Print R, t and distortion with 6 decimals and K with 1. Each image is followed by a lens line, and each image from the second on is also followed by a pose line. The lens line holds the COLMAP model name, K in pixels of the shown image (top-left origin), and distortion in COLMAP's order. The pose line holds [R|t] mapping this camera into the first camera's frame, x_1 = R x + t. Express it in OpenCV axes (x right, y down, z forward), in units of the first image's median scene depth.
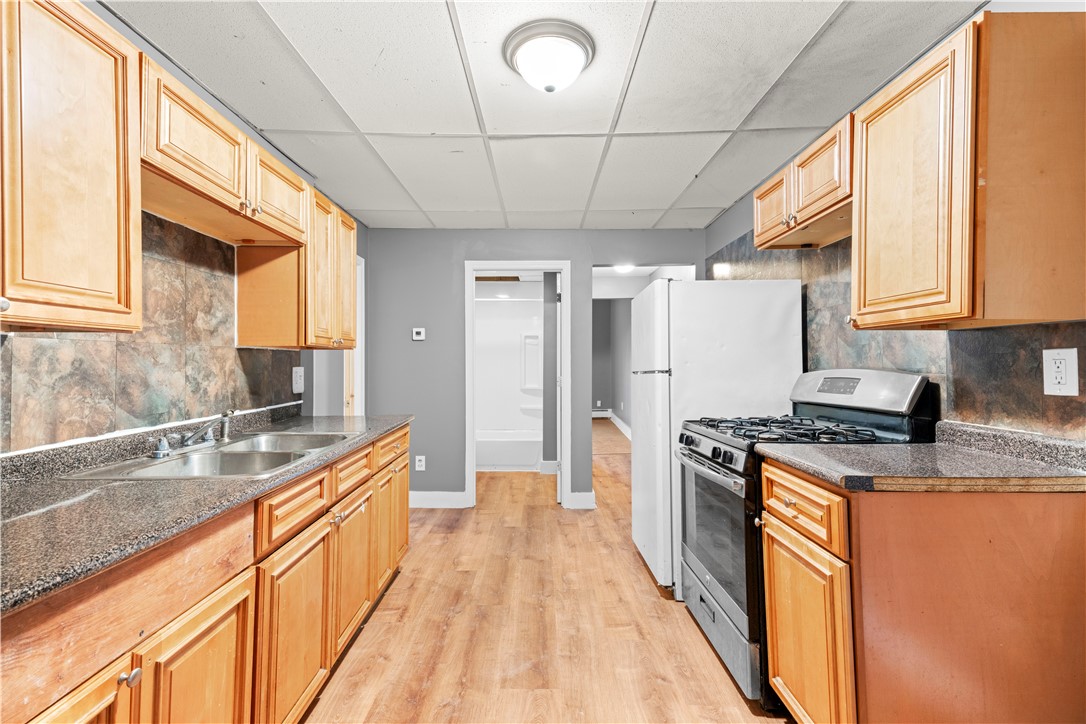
lens RADIAL K [[484.1, 0, 525.9], [0, 484.1, 353.4], [0, 0, 1]] dist [0.048493, -0.006021]
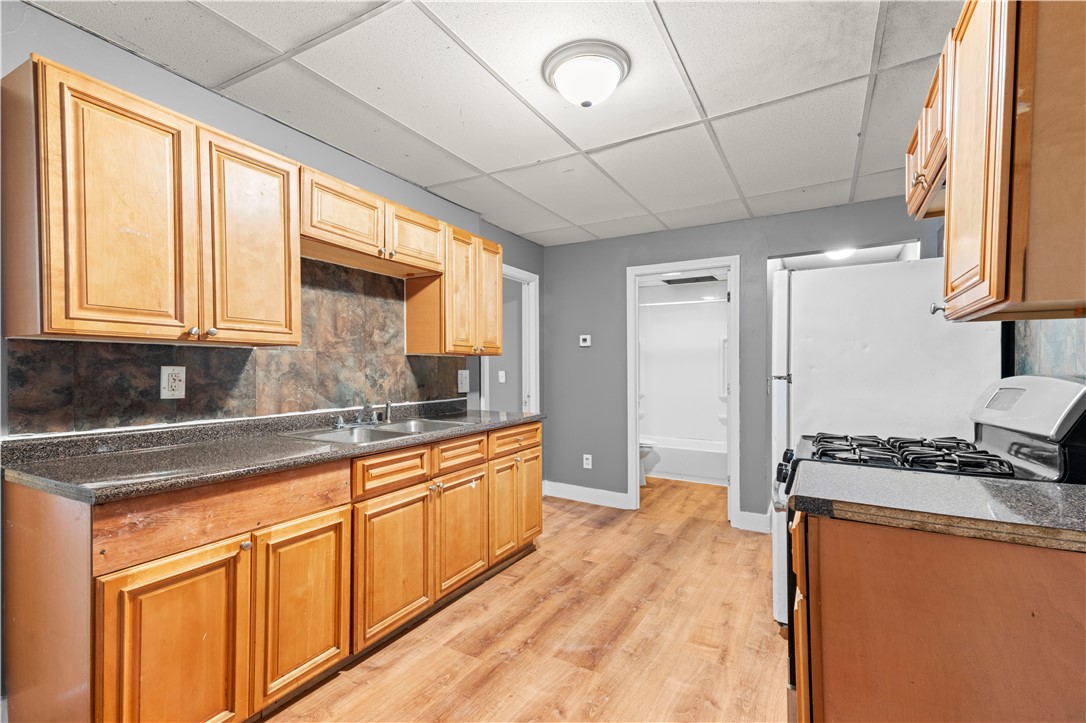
lens RADIAL K [[484.1, 0, 520.4], [0, 484.1, 369.5], [0, 0, 1]] dist [0.048493, -0.006021]
pose [[0.862143, 0.005123, -0.506639, 0.417567], [0.004907, 0.999818, 0.018461, 0.005866], [0.506641, -0.018402, 0.861960, 0.013420]]
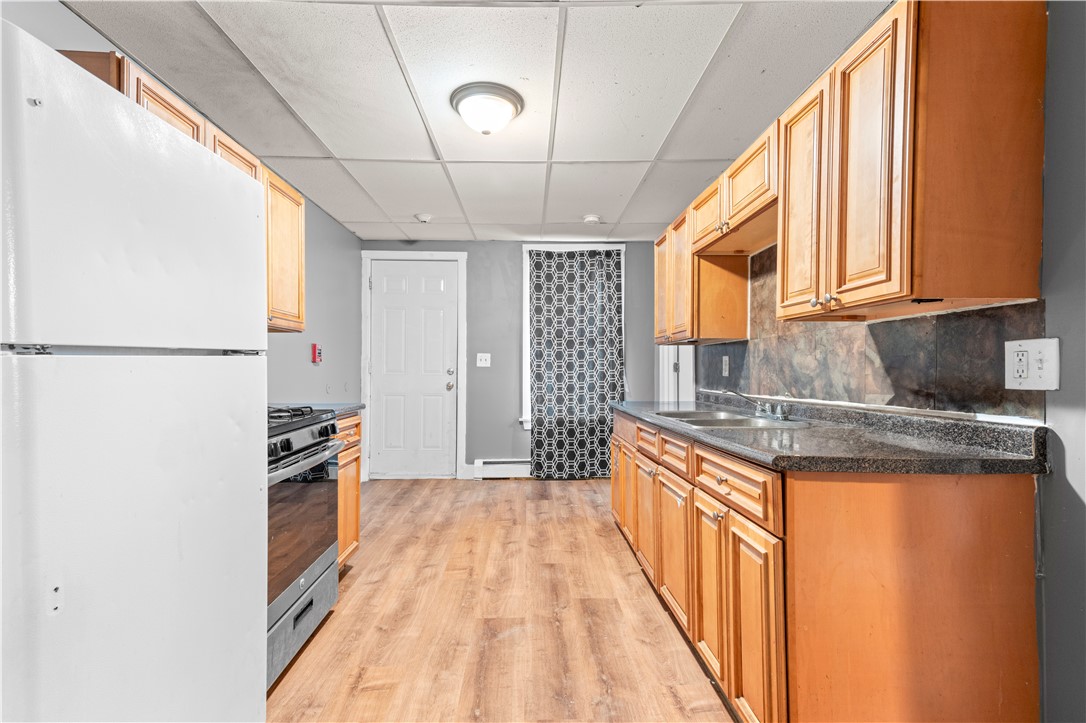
lens RADIAL K [[484.1, 0, 549.2], [0, 484.1, 370.6], [0, 0, 1]] dist [0.048493, -0.006021]
pose [[-0.996878, -0.000500, -0.078957, -0.015116], [0.000909, 0.999841, -0.017815, 0.090140], [0.078953, -0.017831, -0.996719, 2.060764]]
